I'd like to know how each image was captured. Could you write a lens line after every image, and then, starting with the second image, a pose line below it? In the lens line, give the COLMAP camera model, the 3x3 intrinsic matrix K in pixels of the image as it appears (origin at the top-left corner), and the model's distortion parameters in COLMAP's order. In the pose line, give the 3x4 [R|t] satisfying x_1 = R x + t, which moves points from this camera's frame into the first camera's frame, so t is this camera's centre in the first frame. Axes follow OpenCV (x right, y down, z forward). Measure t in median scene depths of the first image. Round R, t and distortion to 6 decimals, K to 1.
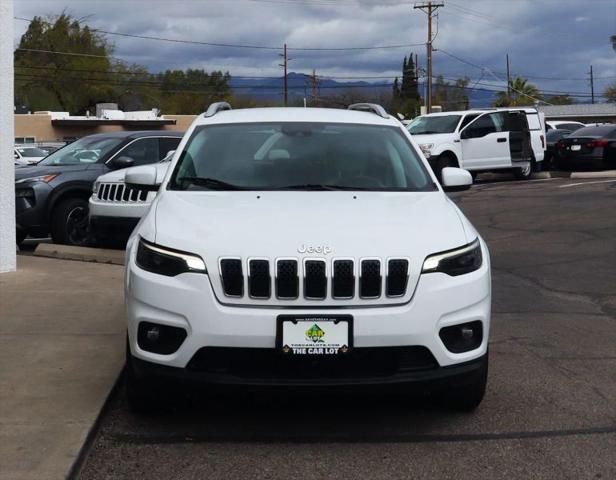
lens RADIAL K [[1098.9, 0, 311.5], [0, 1098.9, 190.1], [0, 0, 1]] dist [-0.119398, 0.000000]
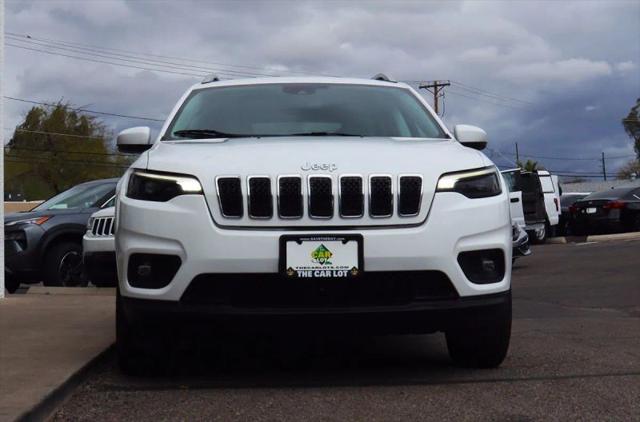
lens RADIAL K [[1132.5, 0, 321.5], [0, 1132.5, 162.3], [0, 0, 1]] dist [-0.111258, 0.000000]
pose [[0.999852, -0.016435, 0.005042, -0.000346], [0.016899, 0.993492, -0.112645, 0.150189], [-0.003158, 0.112713, 0.993623, 0.051908]]
